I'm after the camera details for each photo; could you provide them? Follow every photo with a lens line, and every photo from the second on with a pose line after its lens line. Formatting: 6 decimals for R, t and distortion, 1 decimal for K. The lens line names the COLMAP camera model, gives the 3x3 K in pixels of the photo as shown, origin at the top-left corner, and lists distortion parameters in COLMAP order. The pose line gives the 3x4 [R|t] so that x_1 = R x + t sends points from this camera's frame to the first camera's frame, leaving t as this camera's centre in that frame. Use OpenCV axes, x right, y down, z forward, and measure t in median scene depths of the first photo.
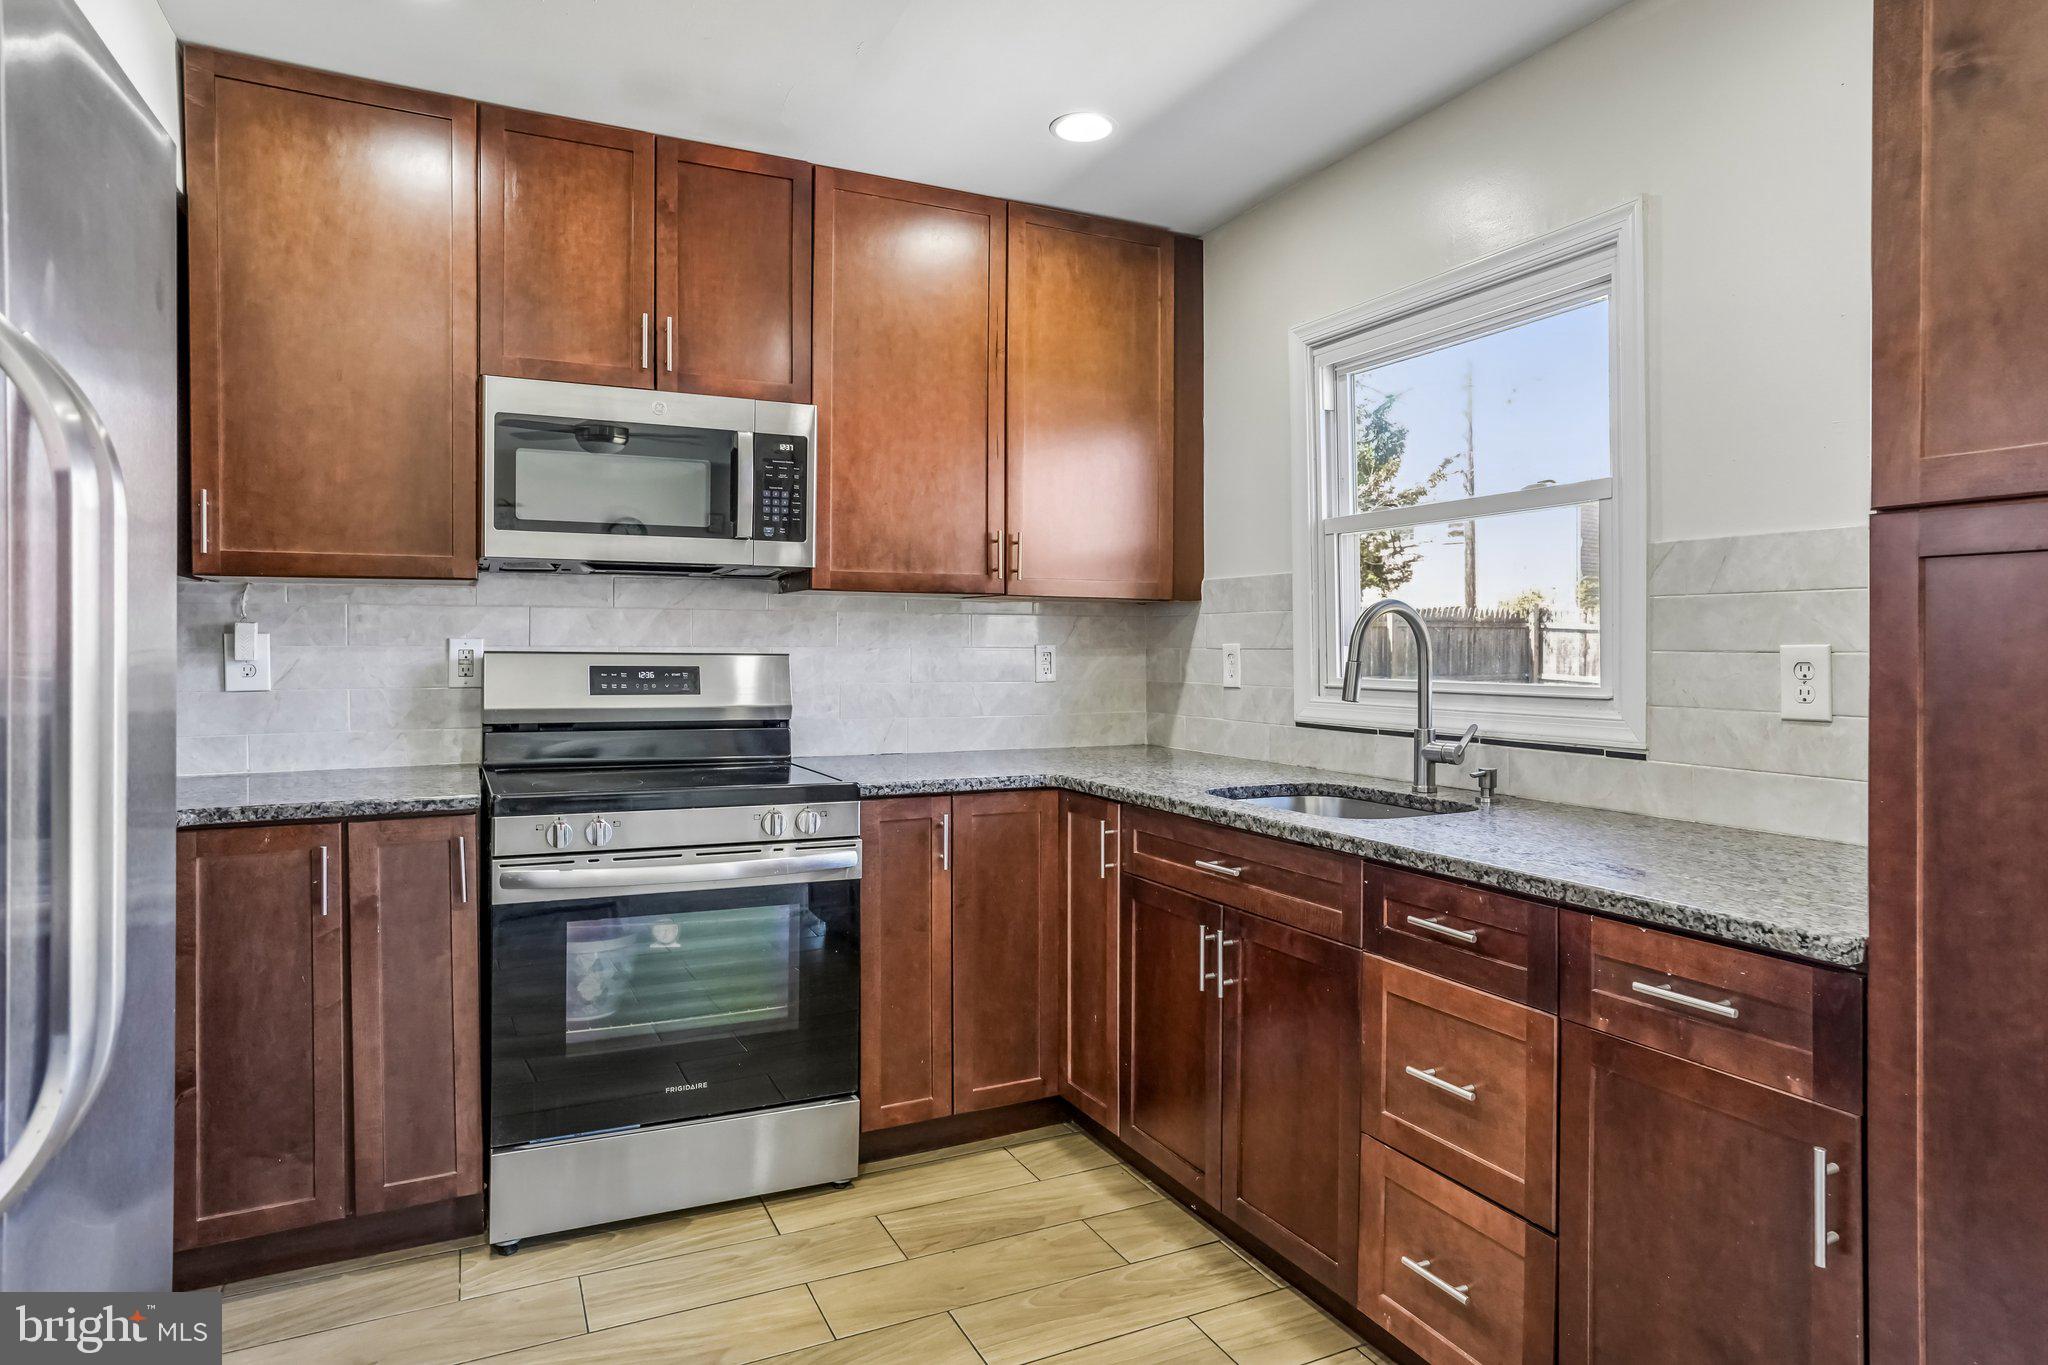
lens RADIAL K [[1172.3, 0, 1027.1], [0, 1172.3, 648.9], [0, 0, 1]] dist [-0.053601, 0.047203]
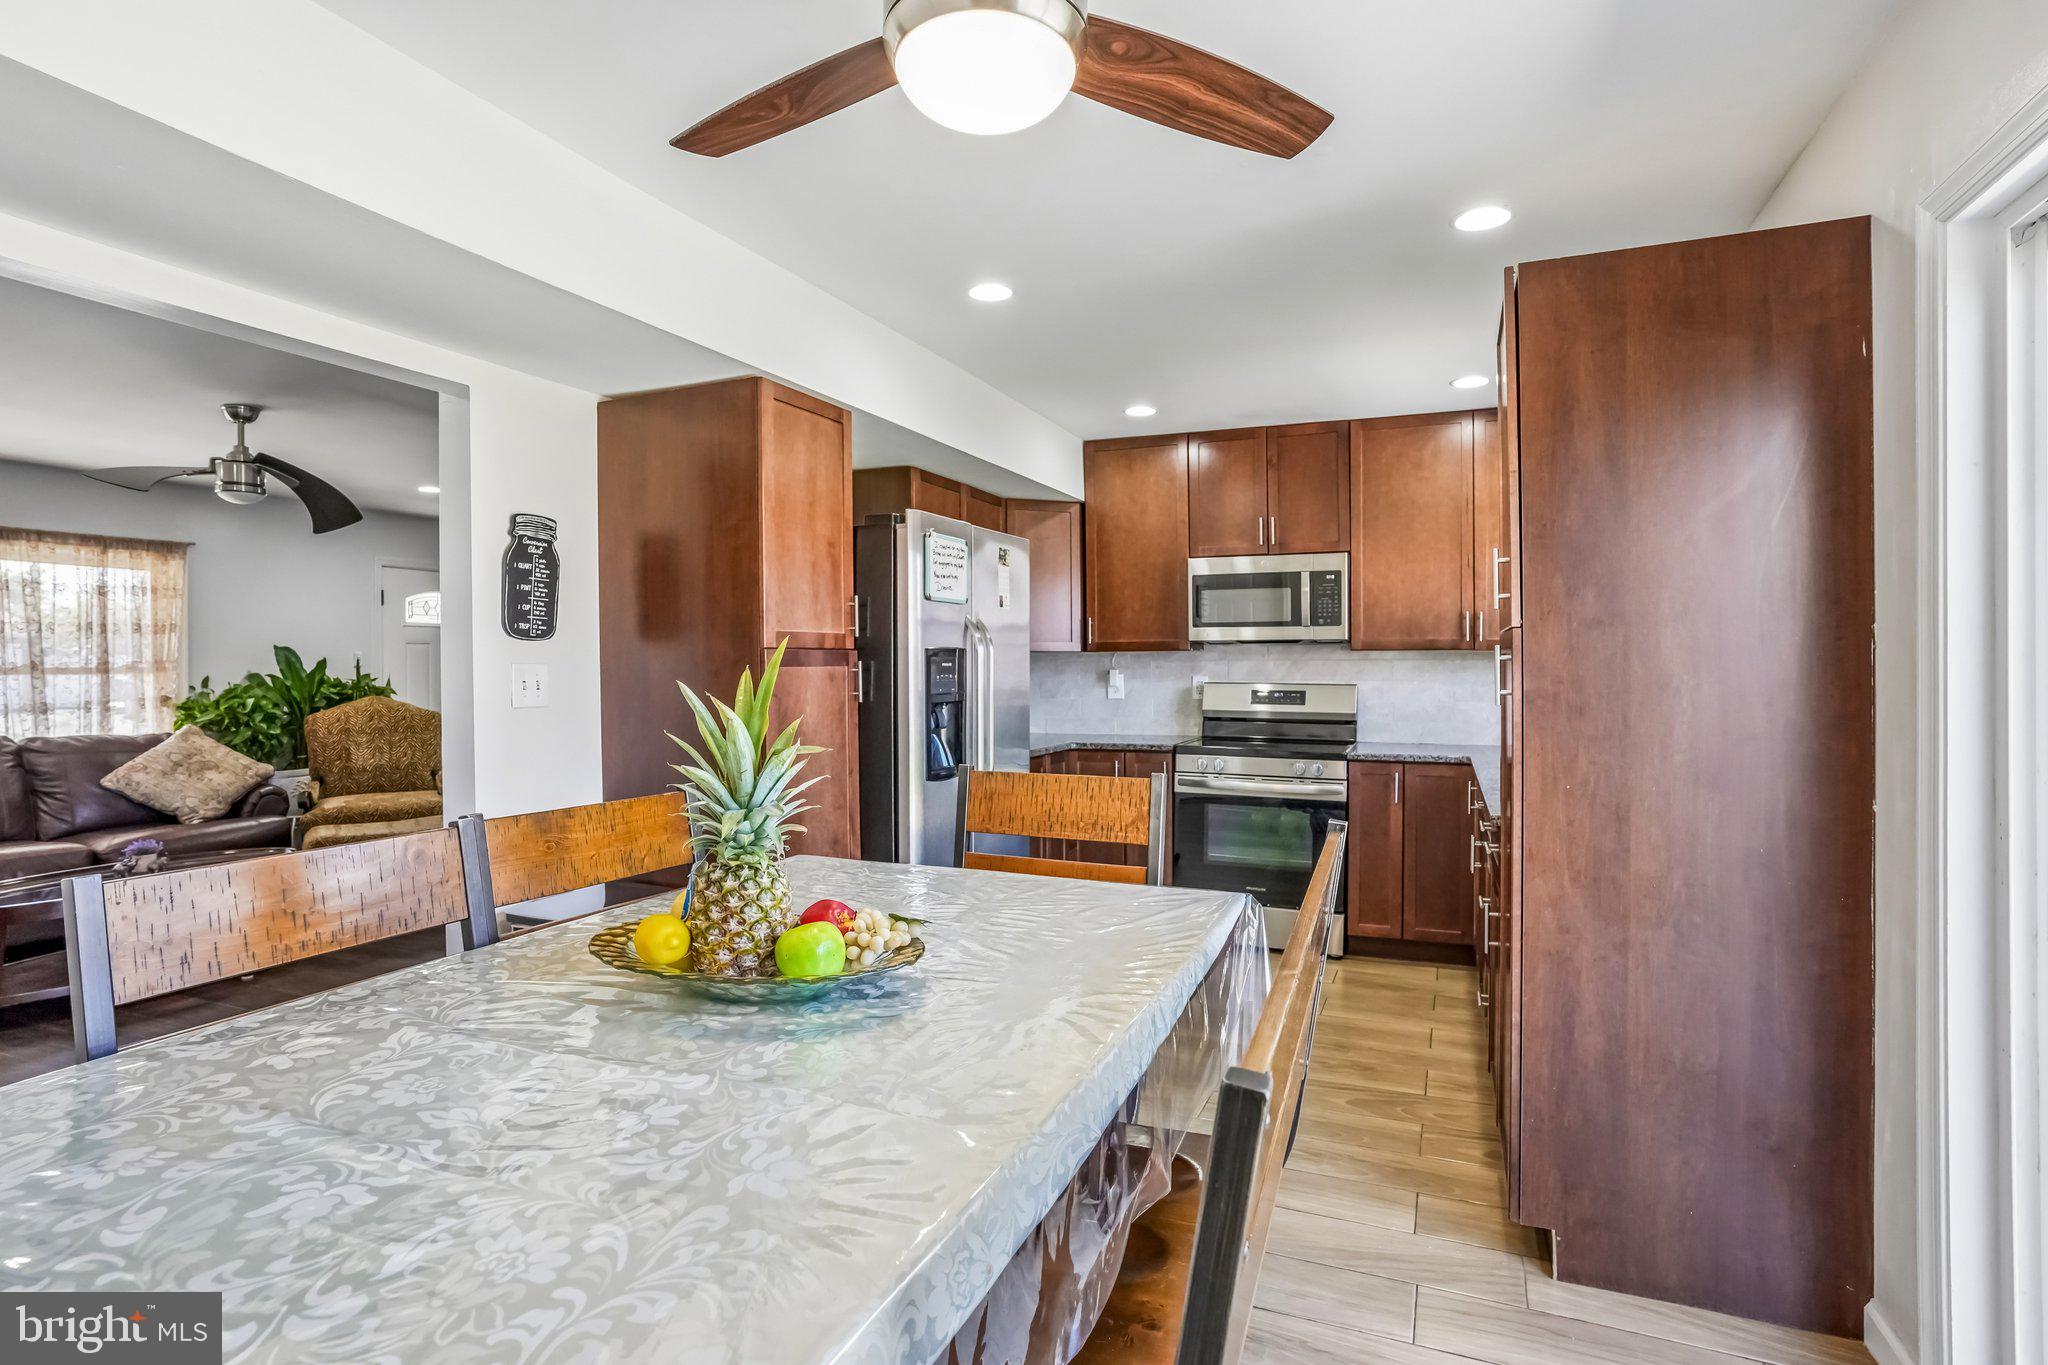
lens RADIAL K [[1006.8, 0, 1024.0], [0, 1006.8, 682.5], [0, 0, 1]] dist [-0.062431, 0.000035]
pose [[0.657183, 0.007515, -0.753694, 0.715432], [0.001139, 0.999939, 0.010963, -0.018503], [0.753730, -0.008063, 0.657135, -0.463791]]
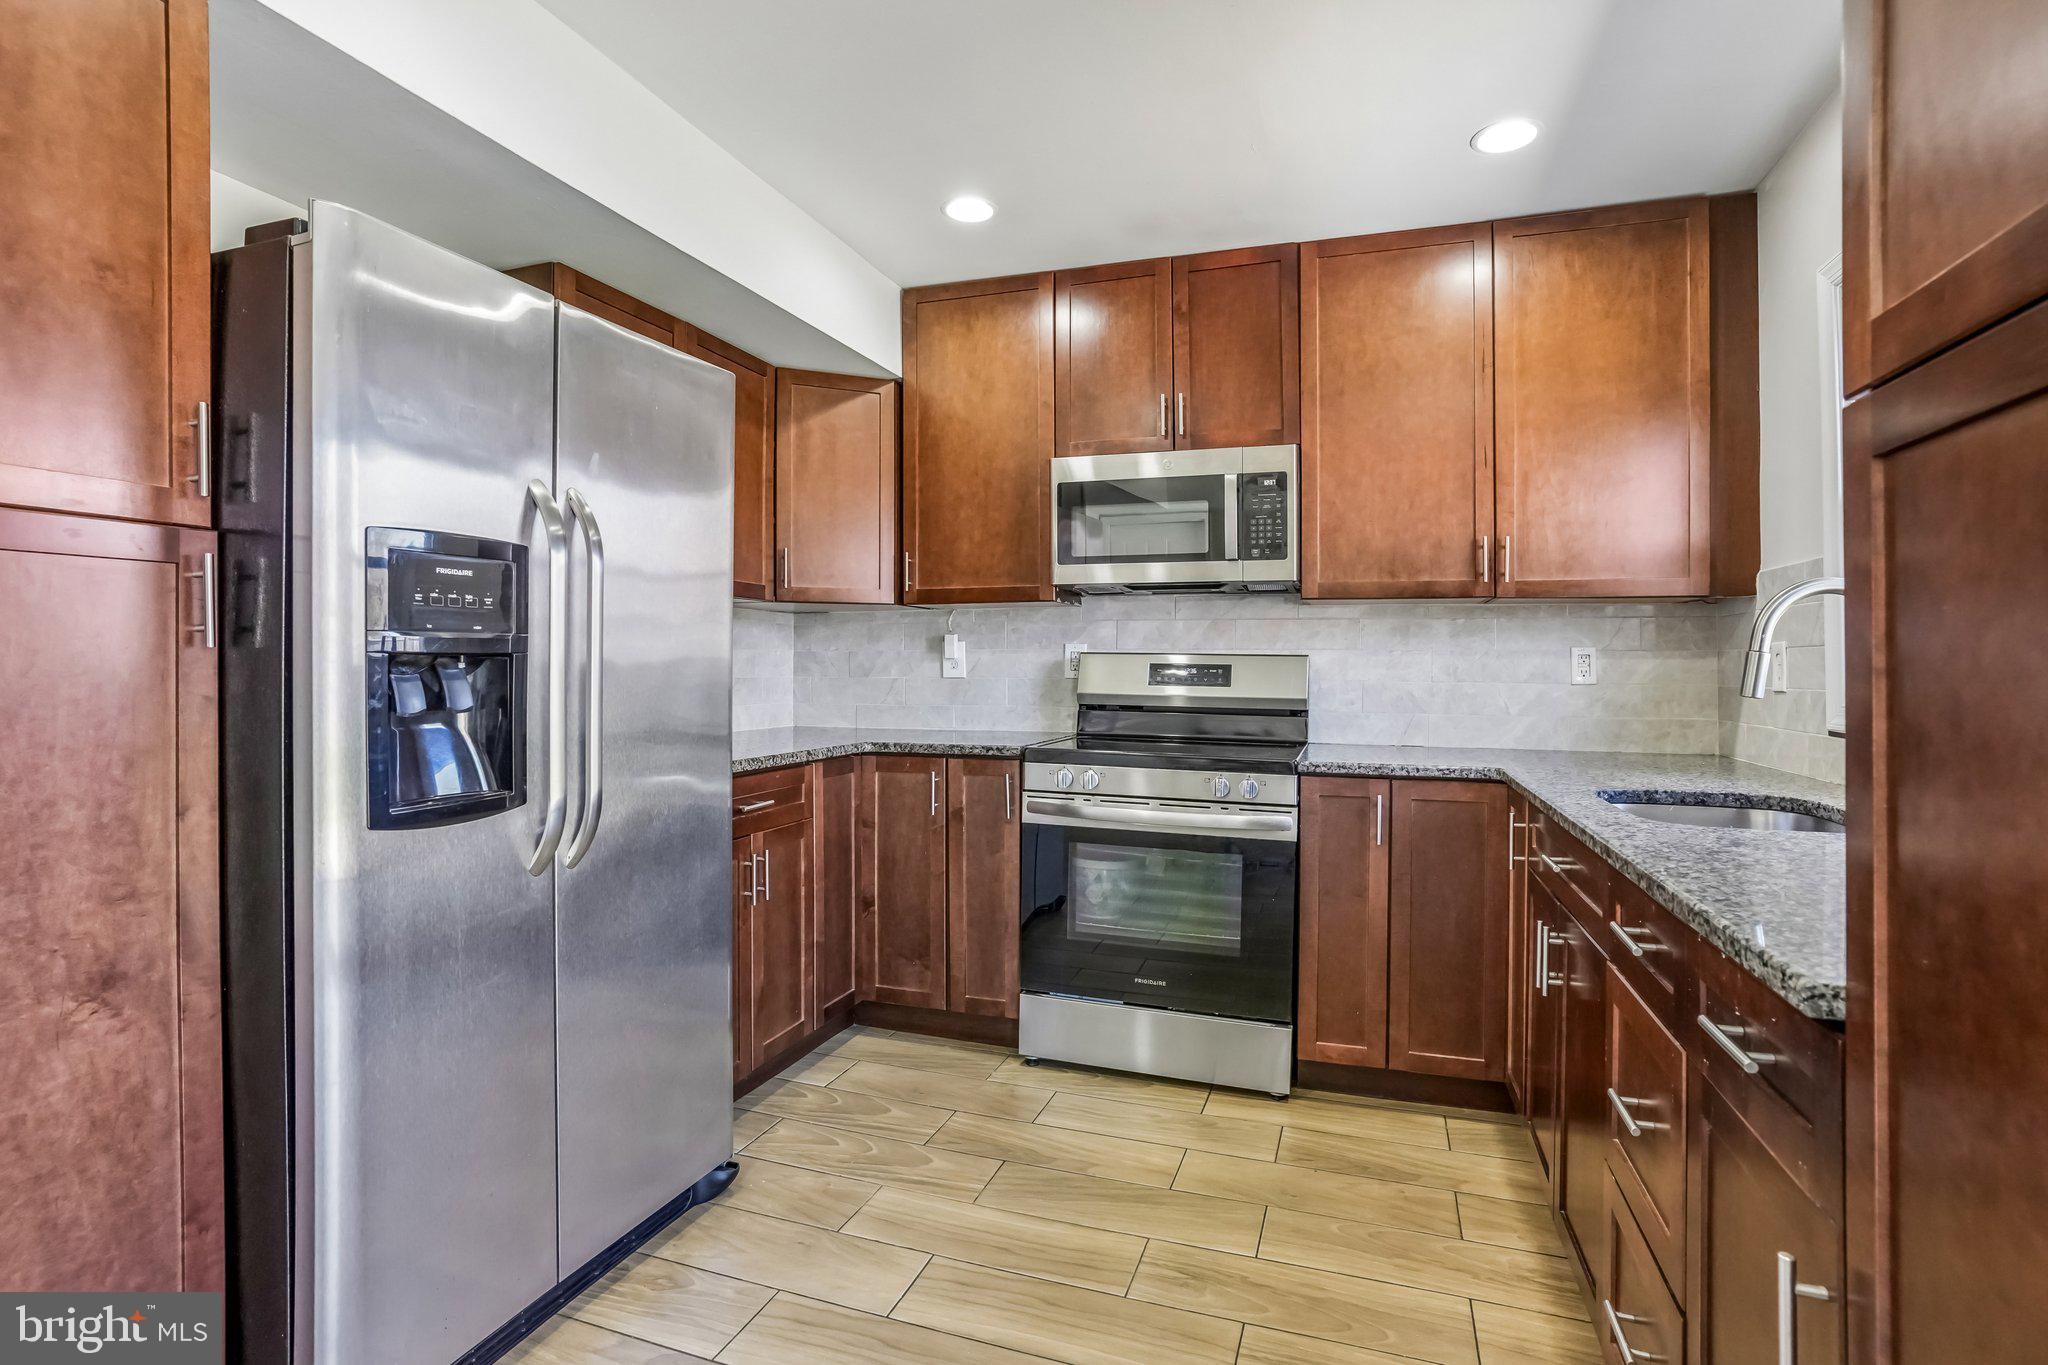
lens RADIAL K [[1014.4, 0, 1019.7], [0, 1014.4, 659.2], [0, 0, 1]] dist [-0.068766, 0.046067]
pose [[0.704653, -0.002700, -0.709547, 0.362224], [-0.006032, 0.999934, -0.009795, 0.023470], [0.709526, 0.011182, 0.704590, 0.082208]]
